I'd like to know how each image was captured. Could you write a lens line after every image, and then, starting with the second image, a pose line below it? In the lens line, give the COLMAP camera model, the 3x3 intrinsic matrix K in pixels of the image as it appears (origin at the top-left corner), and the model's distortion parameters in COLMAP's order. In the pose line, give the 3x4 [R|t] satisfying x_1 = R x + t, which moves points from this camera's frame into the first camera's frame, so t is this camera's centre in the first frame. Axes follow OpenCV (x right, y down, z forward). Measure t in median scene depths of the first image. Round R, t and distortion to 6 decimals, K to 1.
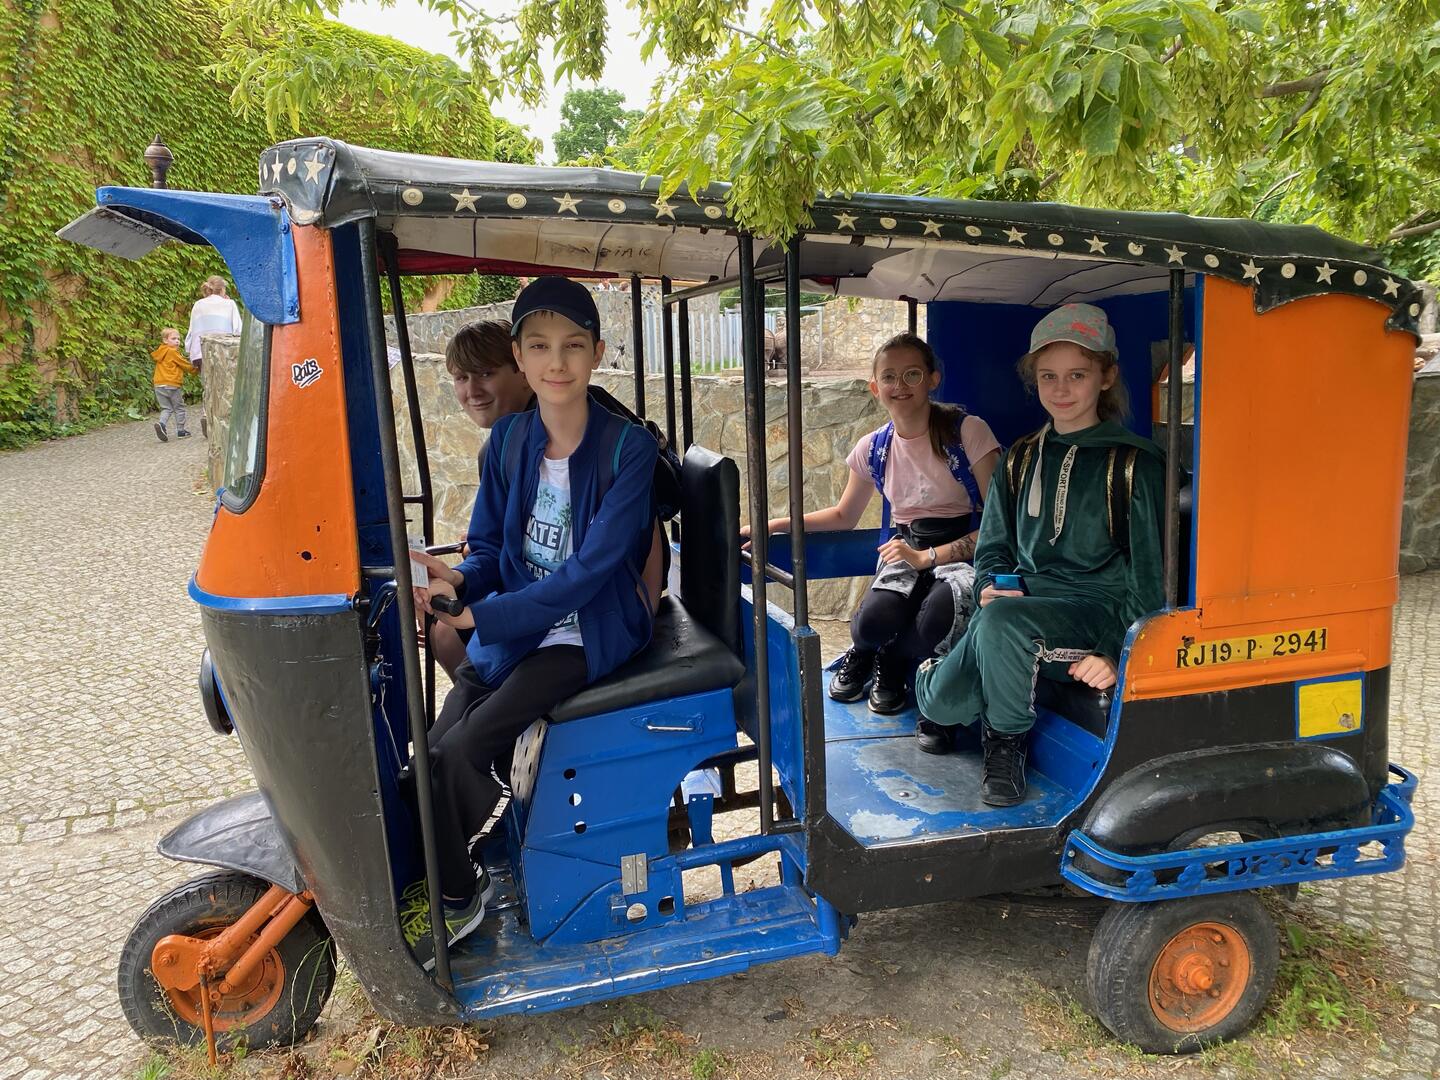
lens RADIAL K [[1084.1, 0, 719.7], [0, 1084.1, 544.6], [0, 0, 1]] dist [-0.004241, -0.002493]
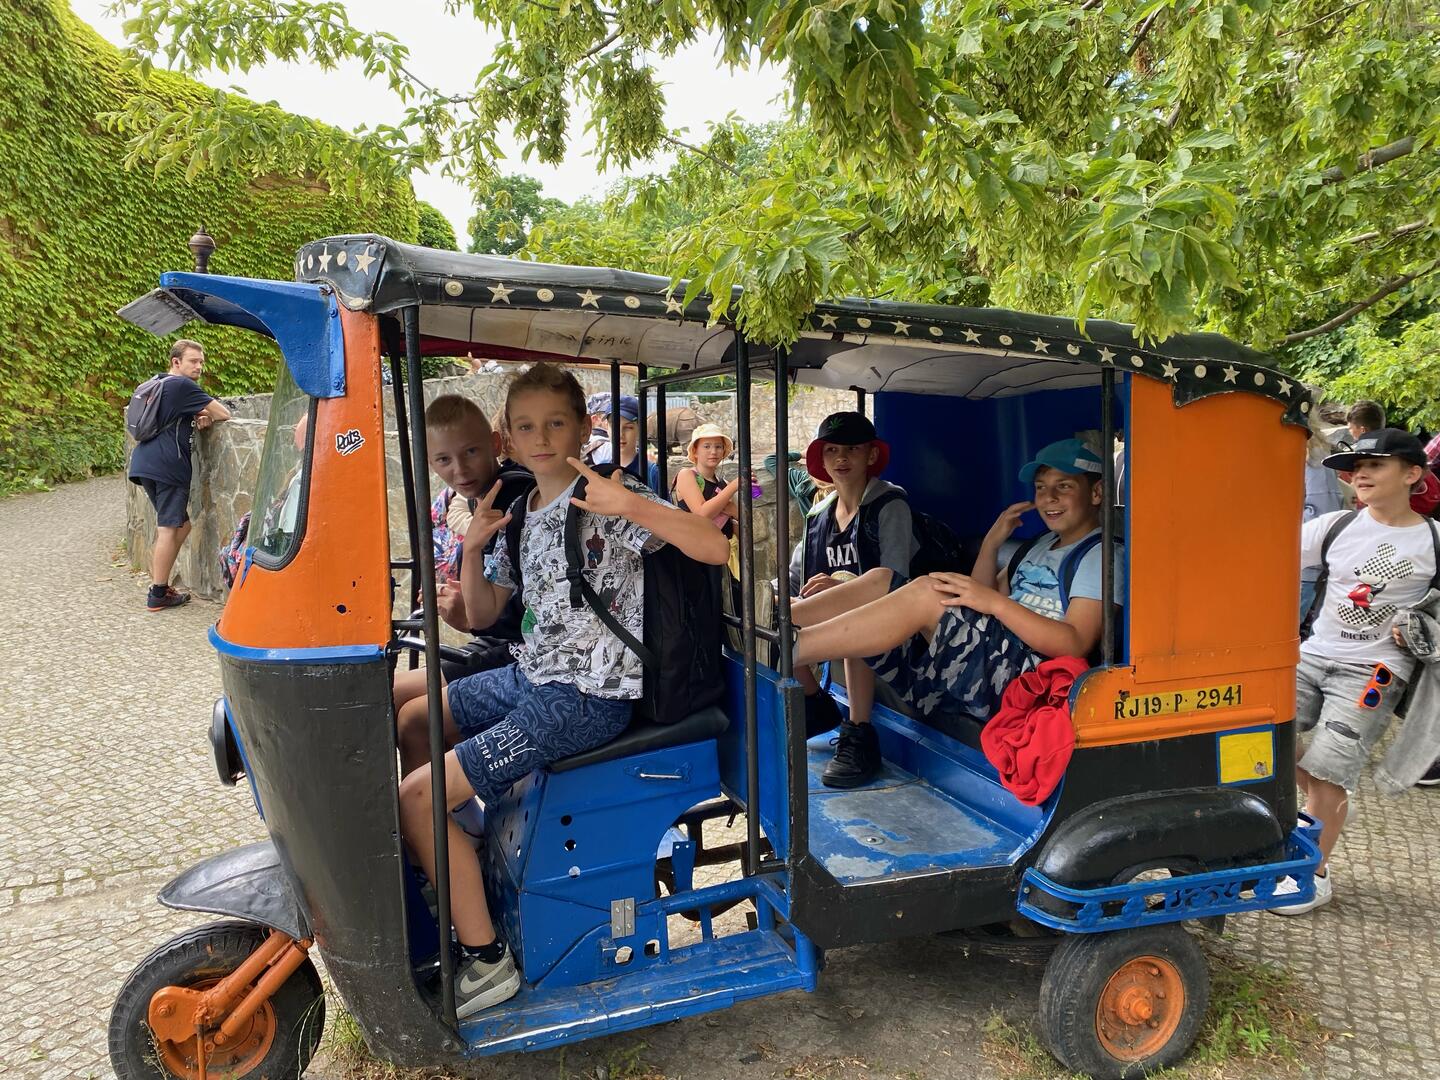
lens RADIAL K [[1084.1, 0, 720.9], [0, 1084.1, 532.5], [0, 0, 1]] dist [-0.004241, -0.002493]
pose [[0.996570, 0.012134, 0.081855, -0.073237], [-0.005027, 0.996241, -0.086475, 0.020026], [-0.082596, 0.085767, 0.992886, -0.087975]]
